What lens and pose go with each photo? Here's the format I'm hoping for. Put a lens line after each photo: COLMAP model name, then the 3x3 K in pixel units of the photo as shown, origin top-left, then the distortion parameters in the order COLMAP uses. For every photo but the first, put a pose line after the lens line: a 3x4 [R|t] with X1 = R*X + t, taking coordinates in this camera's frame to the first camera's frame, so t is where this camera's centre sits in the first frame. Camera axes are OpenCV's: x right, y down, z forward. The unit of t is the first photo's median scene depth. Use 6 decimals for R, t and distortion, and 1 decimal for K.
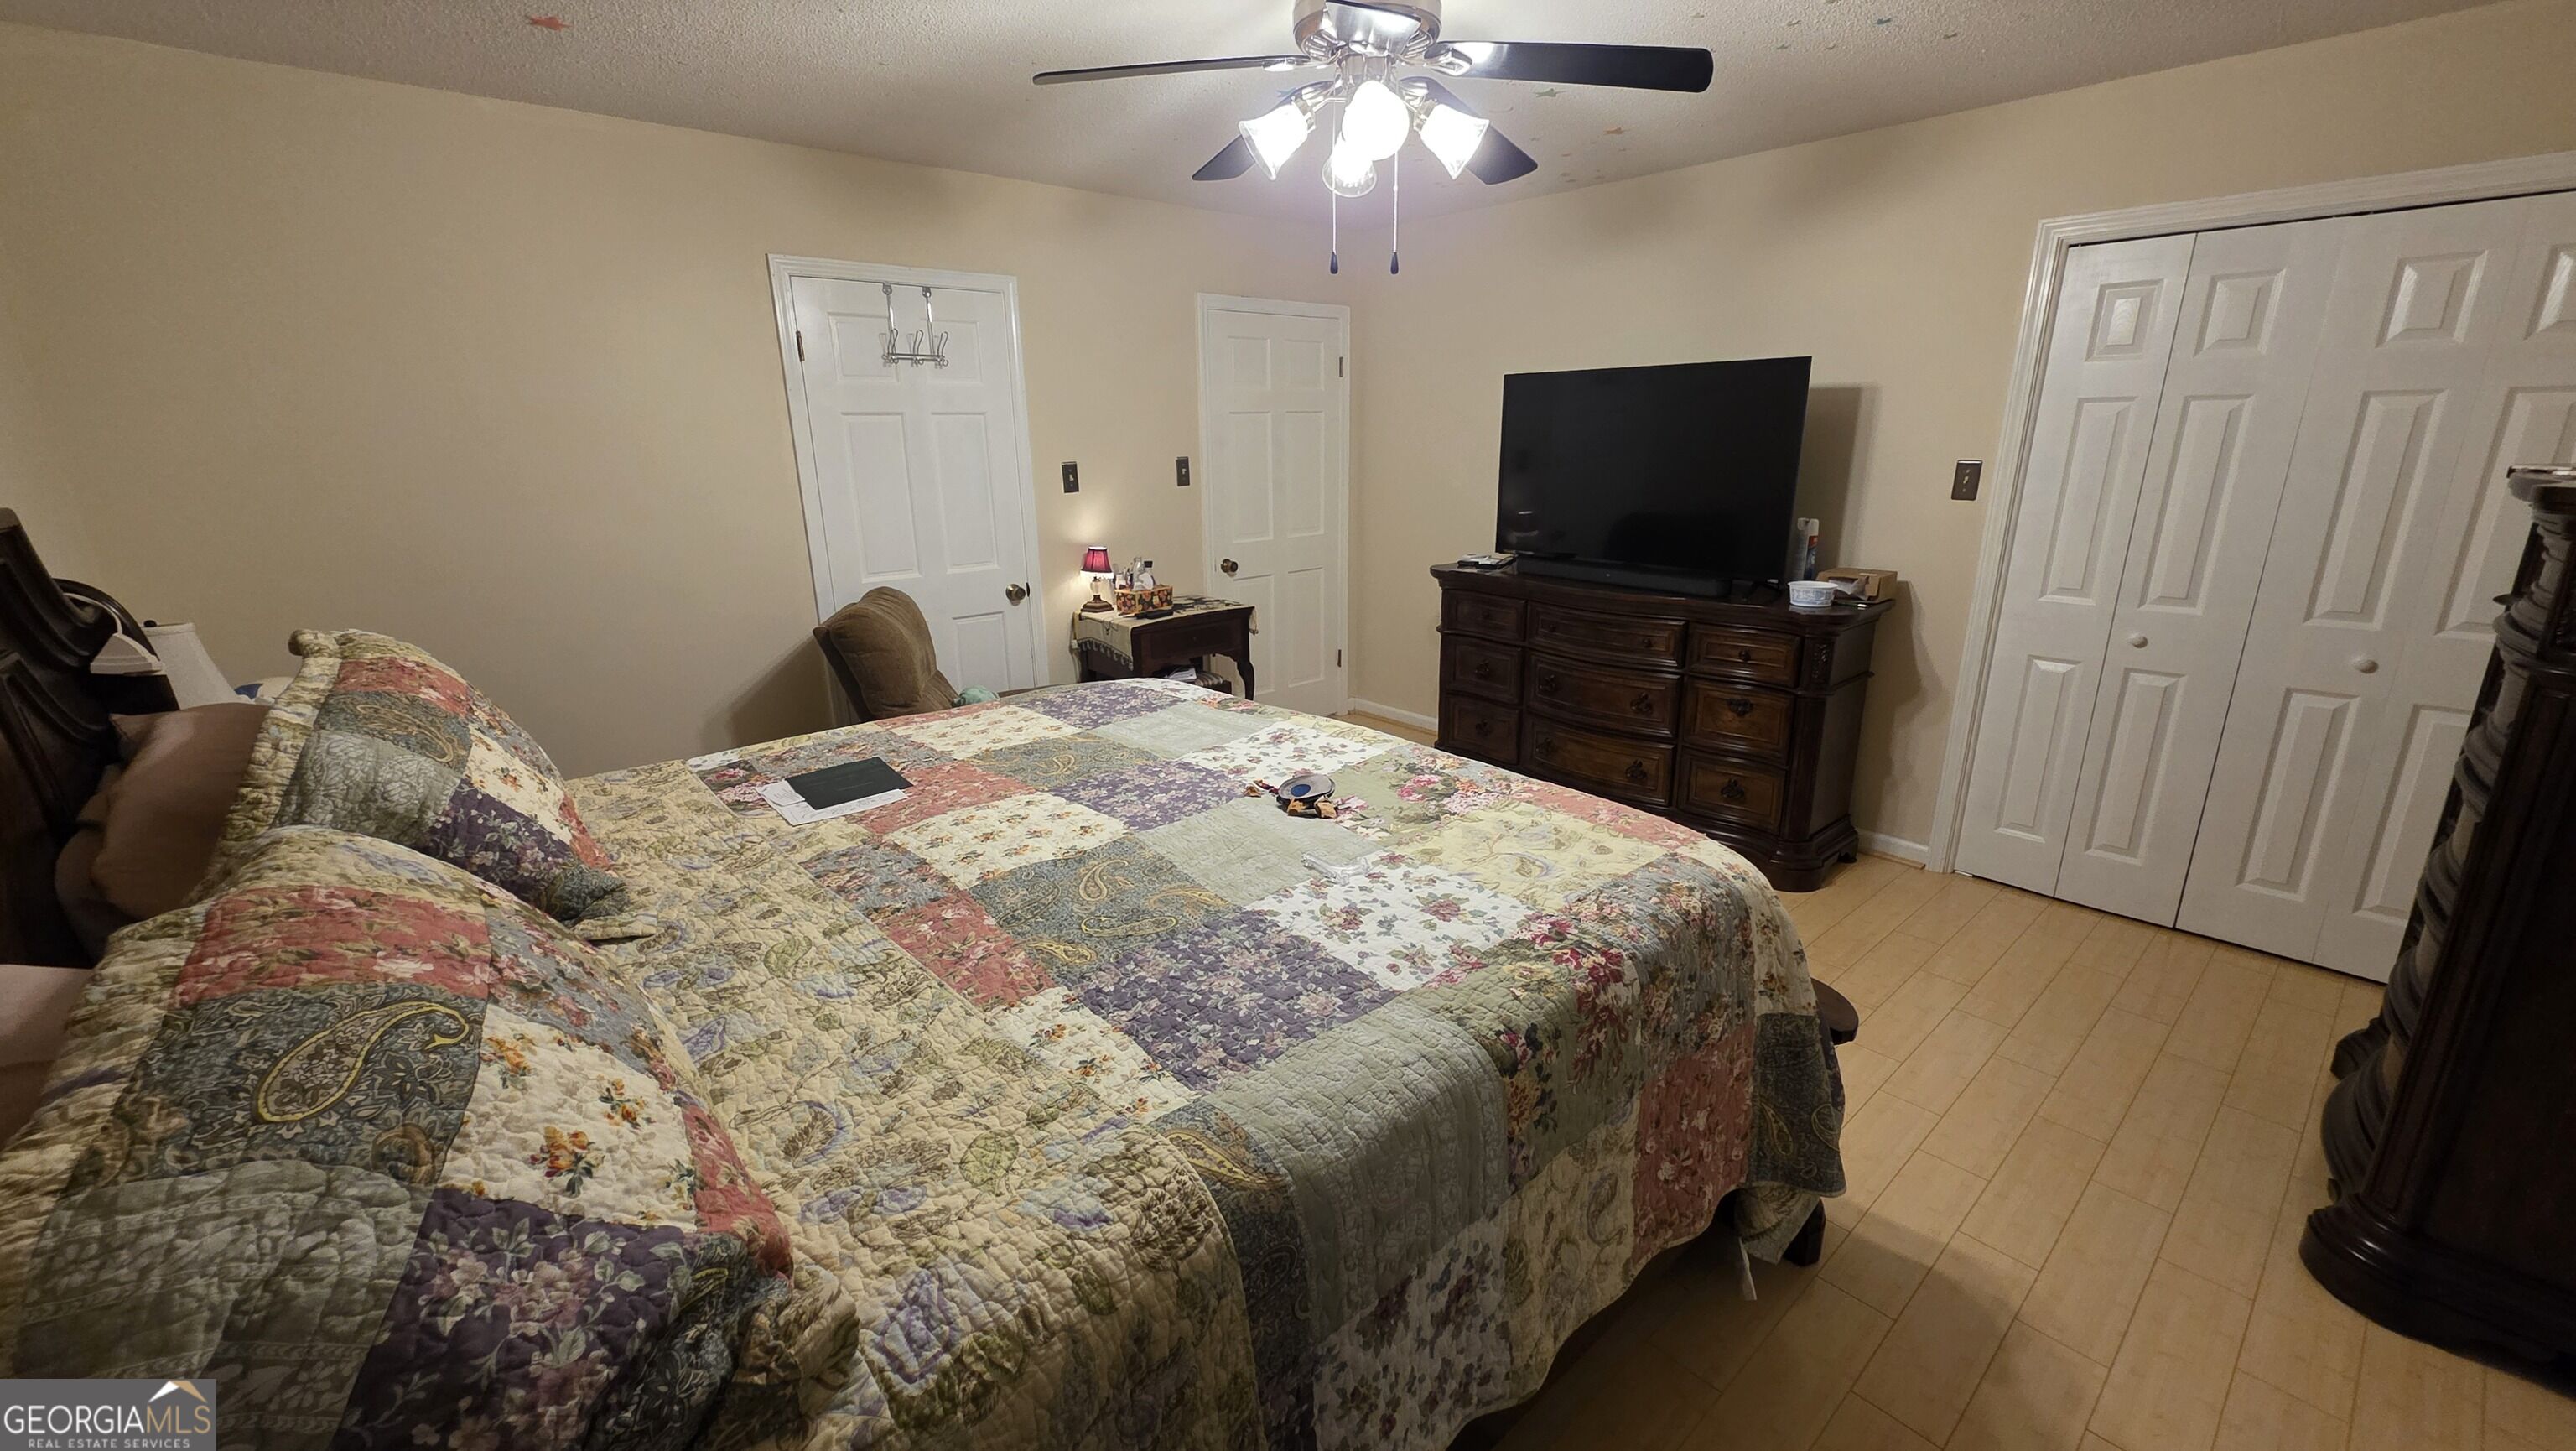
lens RADIAL K [[1020.5, 0, 1283.6], [0, 1020.5, 716.5], [0, 0, 1]] dist [0.004108, -0.000250]
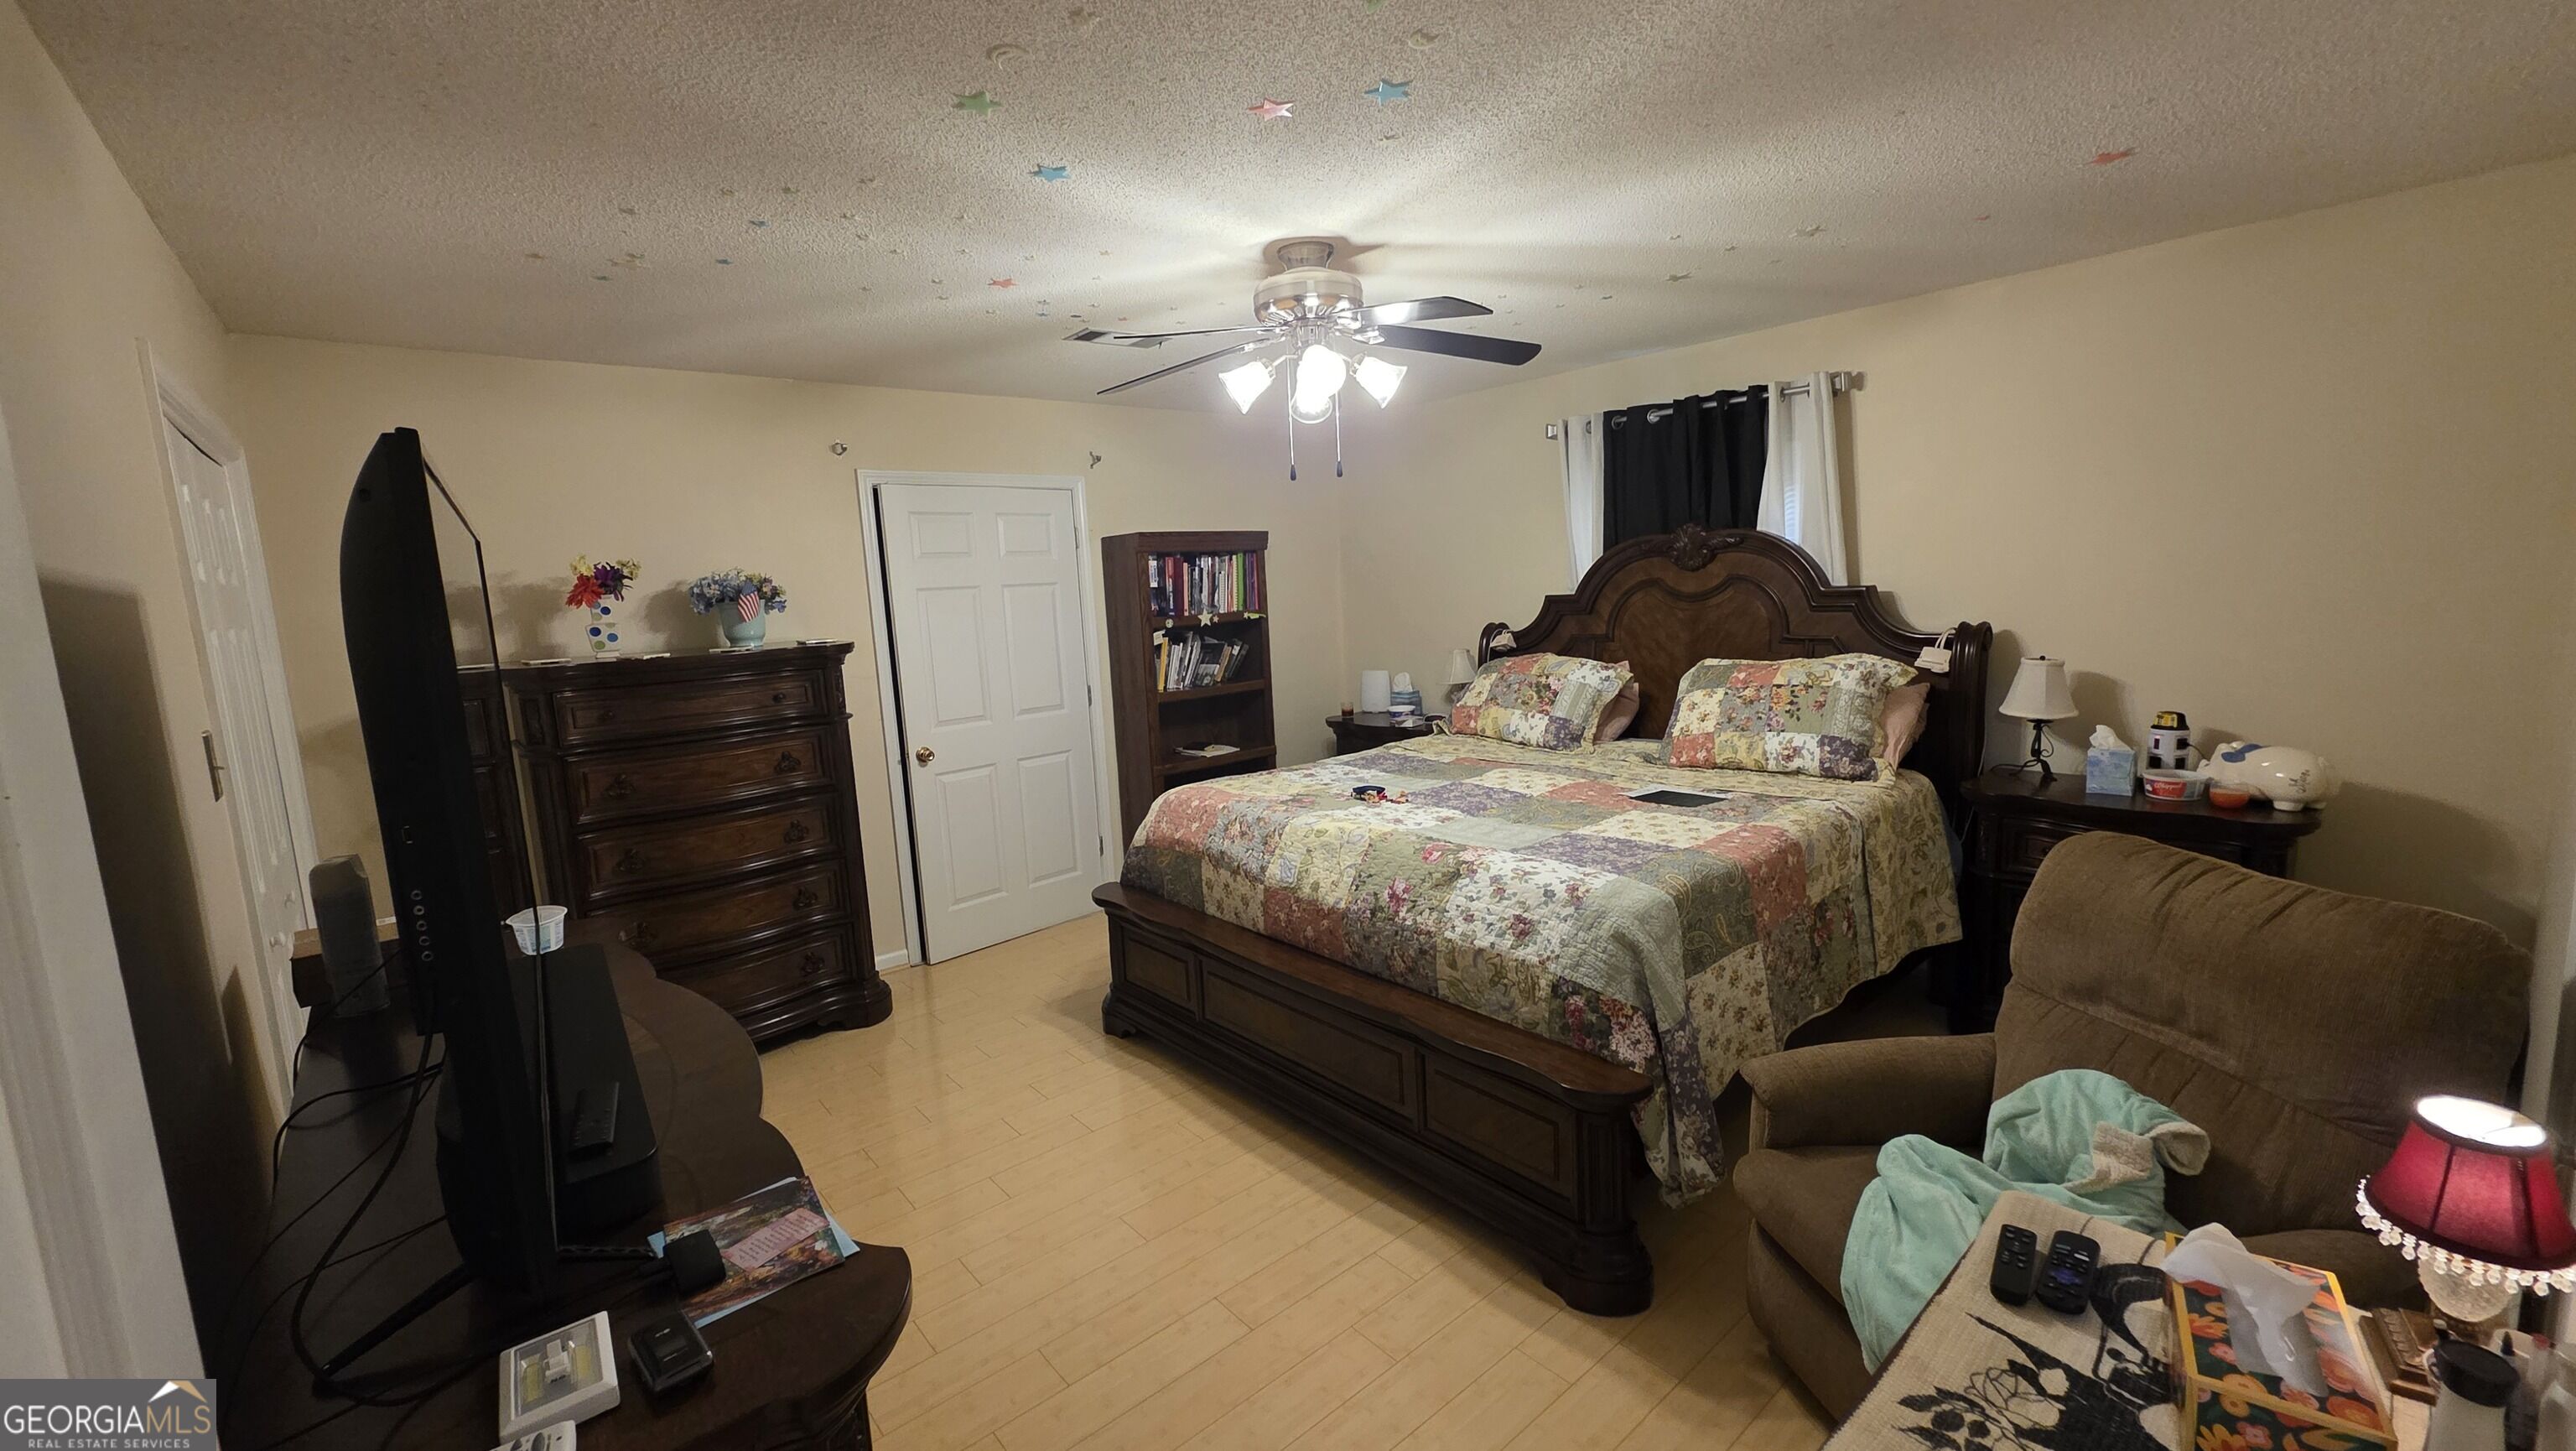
lens RADIAL K [[1020.5, 0, 1283.6], [0, 1020.5, 716.5], [0, 0, 1]] dist [0.004108, -0.000250]
pose [[-0.997891, 0.057229, 0.030636, 0.103865], [0.064716, 0.913851, 0.400859, -0.706464], [-0.005056, 0.401996, -0.915627, 2.396417]]
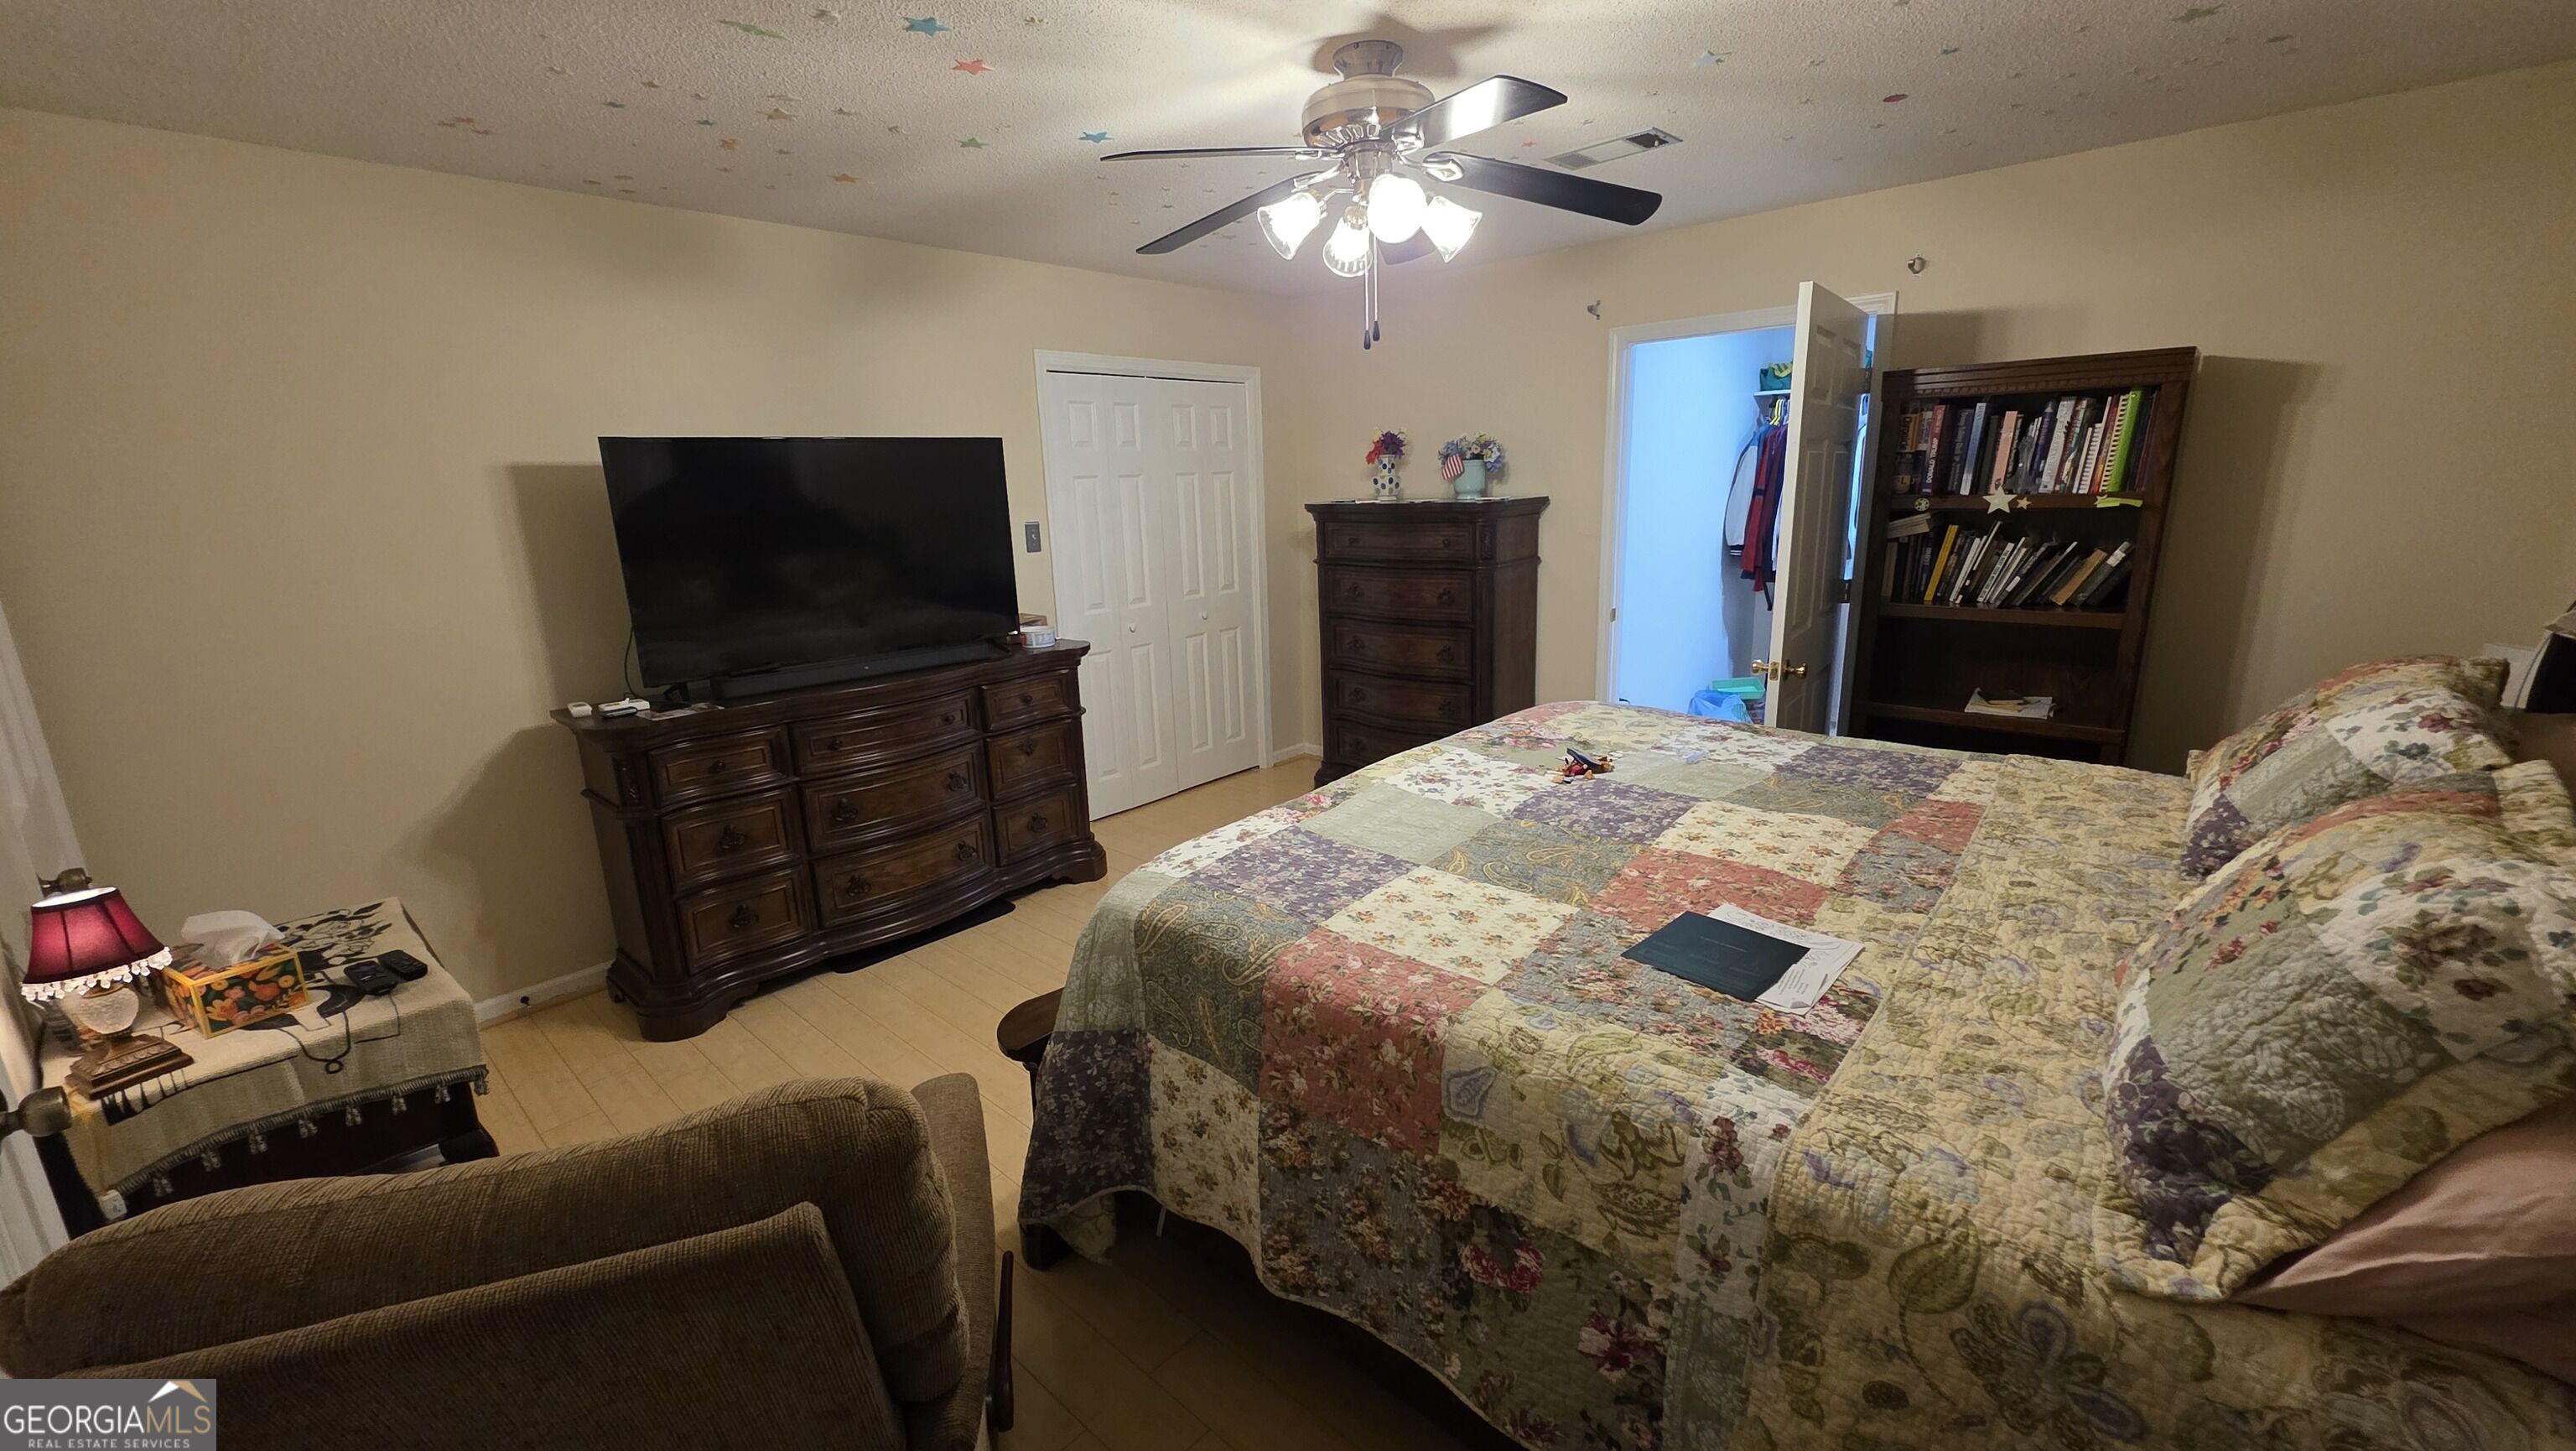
lens RADIAL K [[1020.5, 0, 1283.6], [0, 1020.5, 716.5], [0, 0, 1]] dist [0.004108, -0.000250]
pose [[-0.105140, -0.214757, 0.970992, -1.093291], [0.305395, 0.922249, 0.237045, -0.367870], [-0.946403, 0.321459, -0.031380, 1.294499]]
